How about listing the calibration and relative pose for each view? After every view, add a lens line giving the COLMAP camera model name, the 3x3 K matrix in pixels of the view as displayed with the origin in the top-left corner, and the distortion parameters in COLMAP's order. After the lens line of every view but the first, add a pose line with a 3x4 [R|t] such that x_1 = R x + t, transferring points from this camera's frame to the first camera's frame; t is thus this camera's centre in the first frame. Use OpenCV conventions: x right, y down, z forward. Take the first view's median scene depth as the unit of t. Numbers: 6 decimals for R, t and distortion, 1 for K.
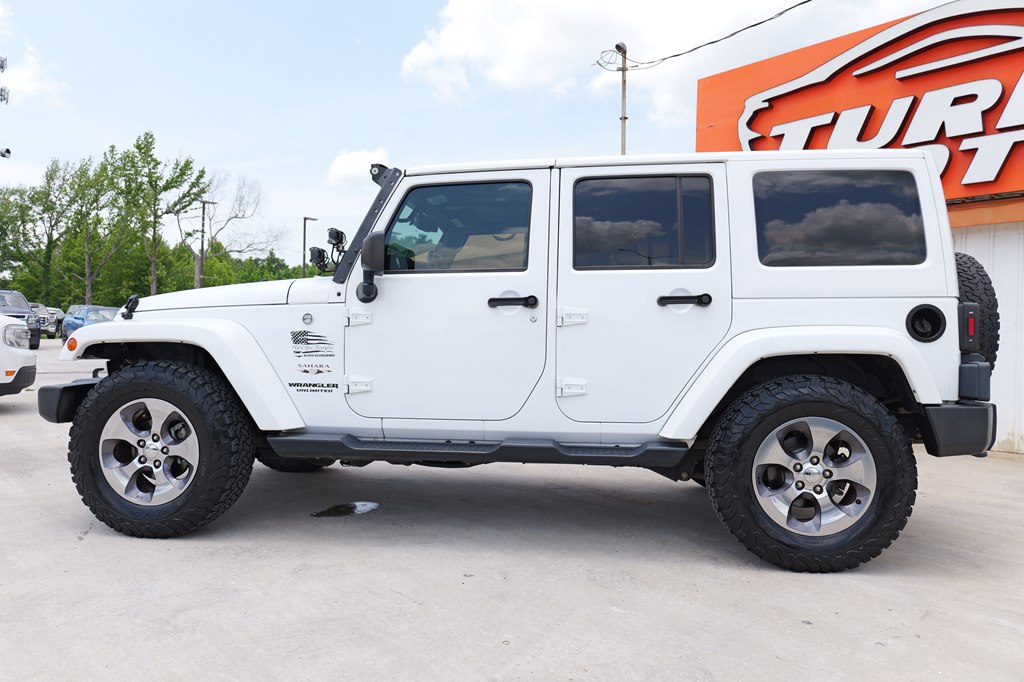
lens RADIAL K [[699.8, 0, 512.4], [0, 699.8, 336.2], [0, 0, 1]] dist [-0.001308, 0.004689]
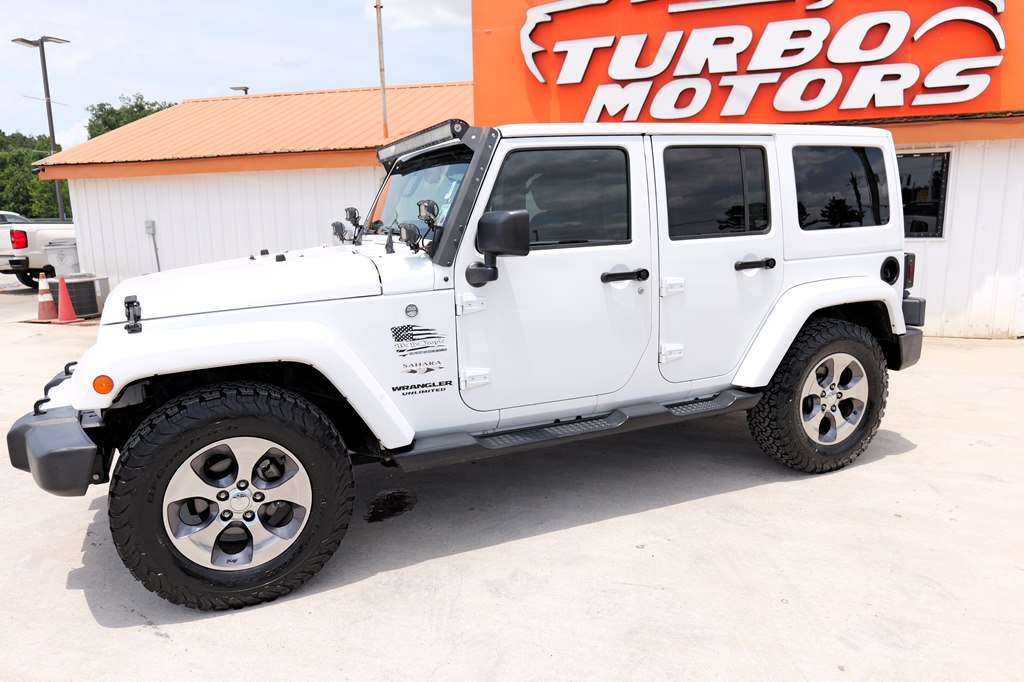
lens RADIAL K [[698.3, 0, 505.8], [0, 698.3, 343.0], [0, 0, 1]] dist [0.004759, 0.002188]
pose [[0.856663, -0.126683, 0.500079, -0.622070], [0.033186, 0.980904, 0.191639, -0.144810], [-0.514807, -0.147575, 0.844509, 0.221711]]
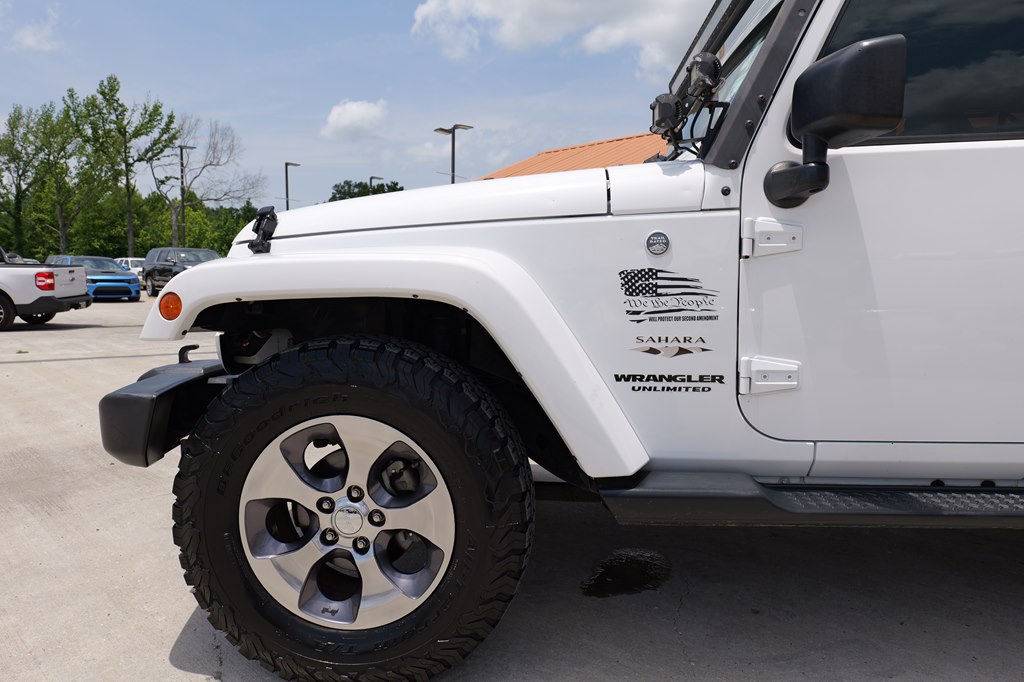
lens RADIAL K [[660.0, 0, 514.0], [0, 660.0, 344.3], [0, 0, 1]] dist [-0.000002, -0.007341]
pose [[0.998430, -0.021262, 0.051822, -0.417587], [0.016198, 0.995225, 0.096249, -0.001019], [-0.053621, -0.095259, 0.994007, 0.541341]]
